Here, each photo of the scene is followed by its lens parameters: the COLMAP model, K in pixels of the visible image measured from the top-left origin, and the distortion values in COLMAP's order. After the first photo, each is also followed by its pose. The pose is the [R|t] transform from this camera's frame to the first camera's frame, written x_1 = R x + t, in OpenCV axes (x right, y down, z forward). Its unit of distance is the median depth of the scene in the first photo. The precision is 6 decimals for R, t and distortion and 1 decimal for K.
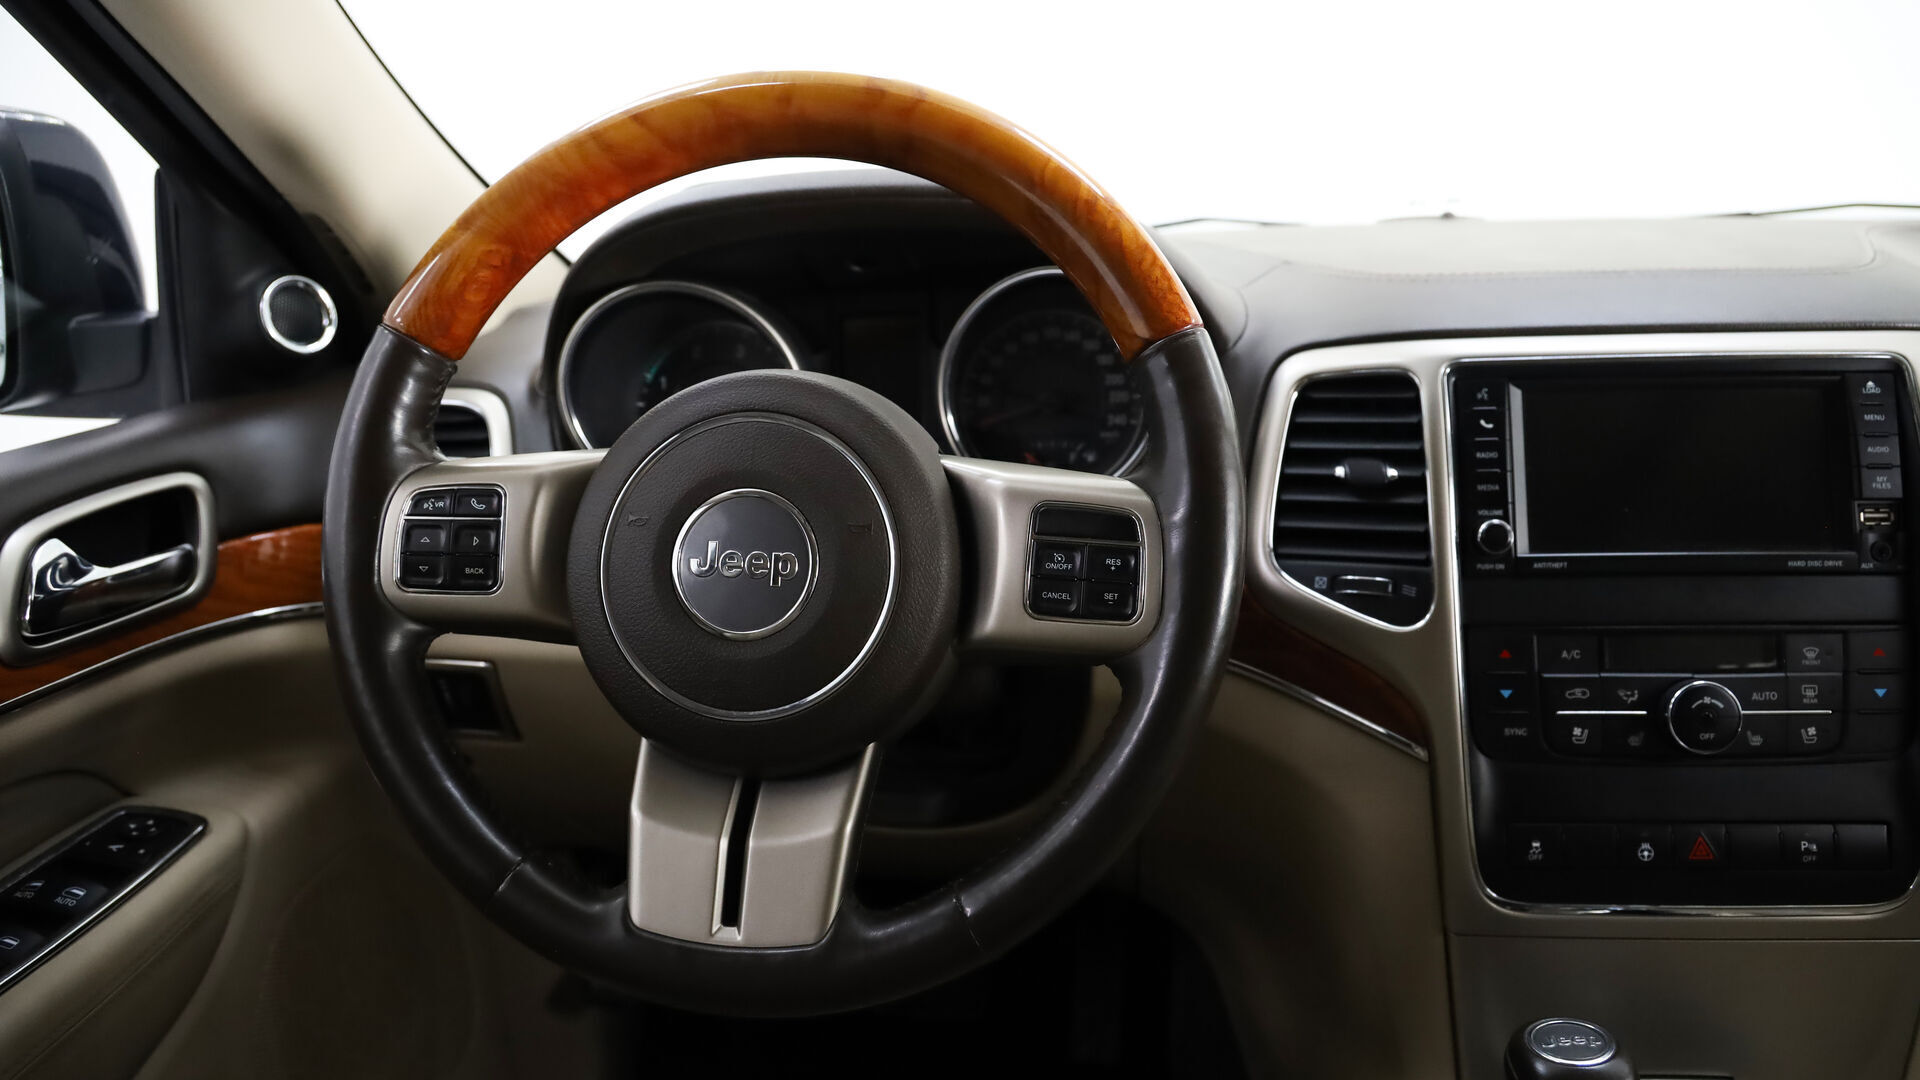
lens RADIAL K [[1309.0, 0, 1018.0], [0, 1309.0, 536.3], [0, 0, 1]] dist [-0.083571, 0.049763]
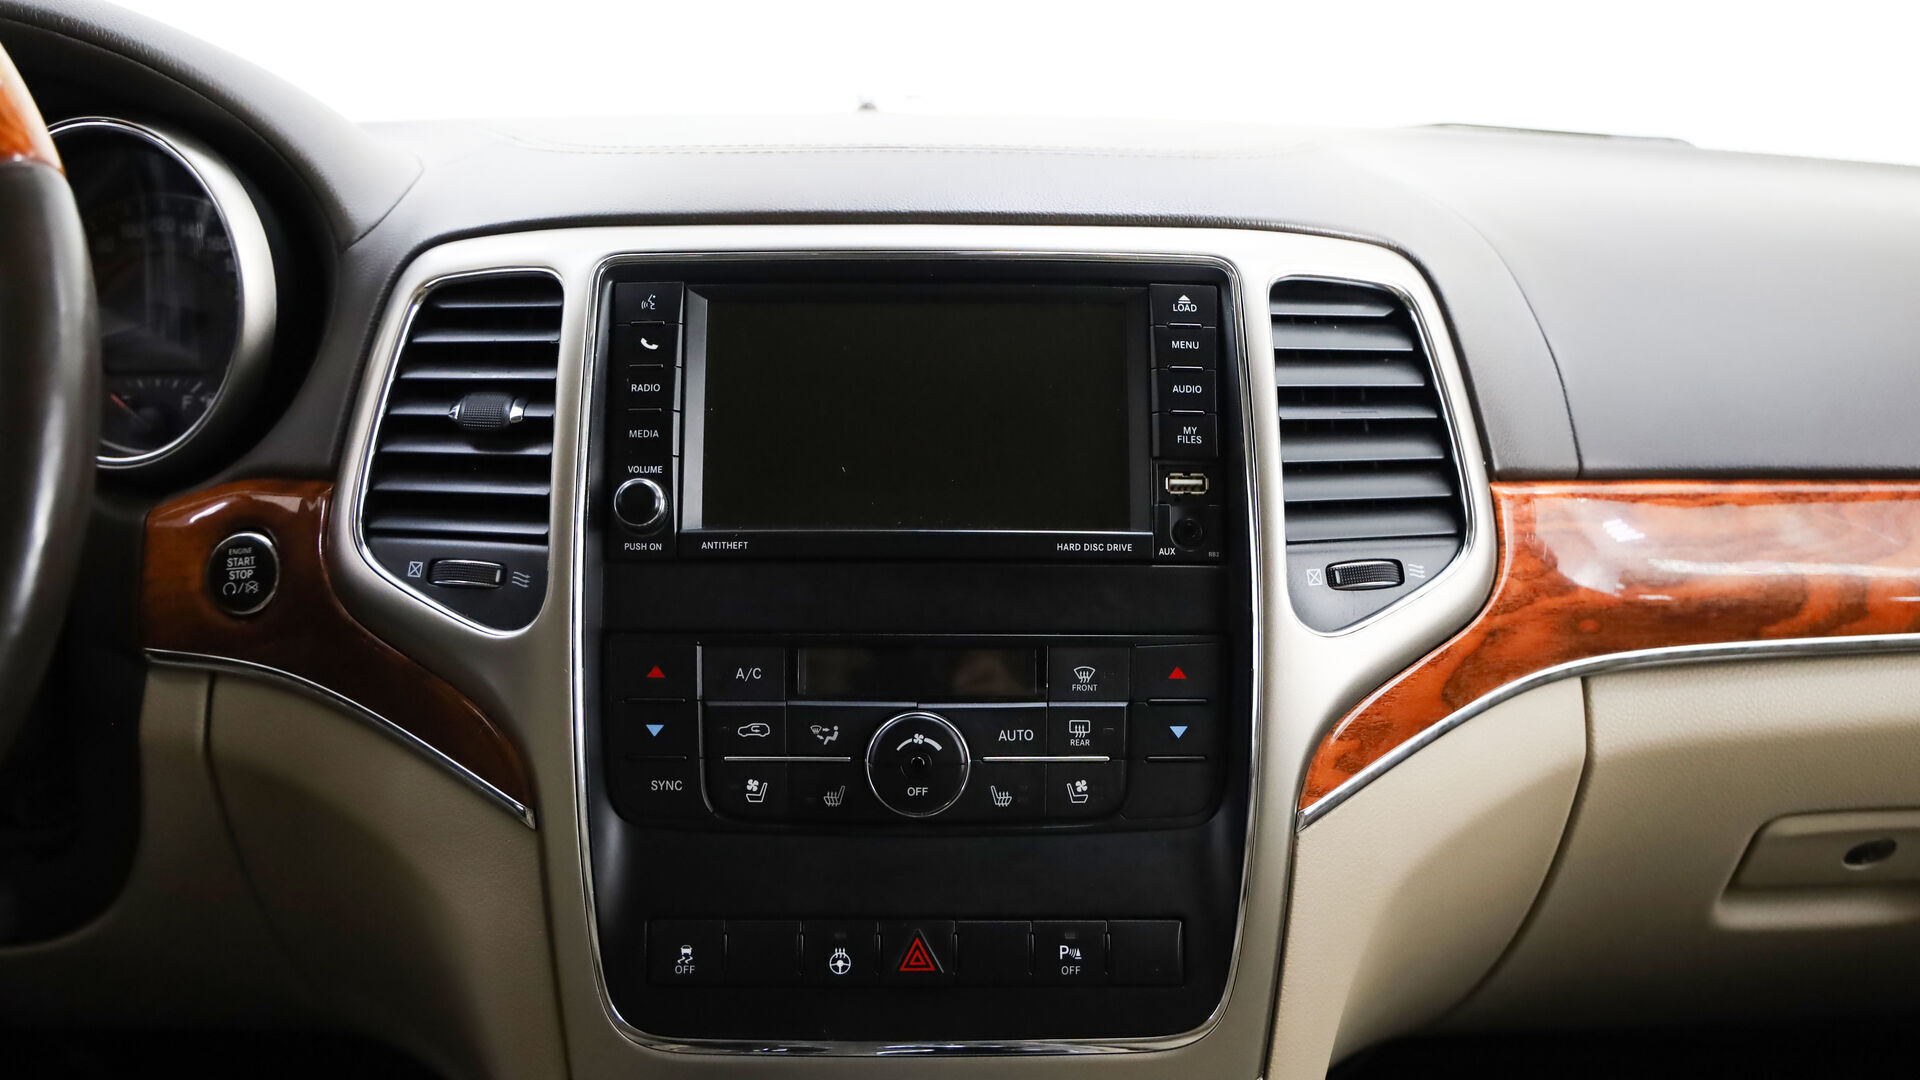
lens RADIAL K [[1673.3, 0, 916.6], [0, 1673.3, 532.5], [0, 0, 1]] dist [-0.067429, 0.040184]
pose [[0.992952, 0.016354, 0.117382, 0.419980], [-0.012009, 0.999220, -0.037623, 0.049035], [-0.117905, 0.035948, 0.992374, 0.095636]]
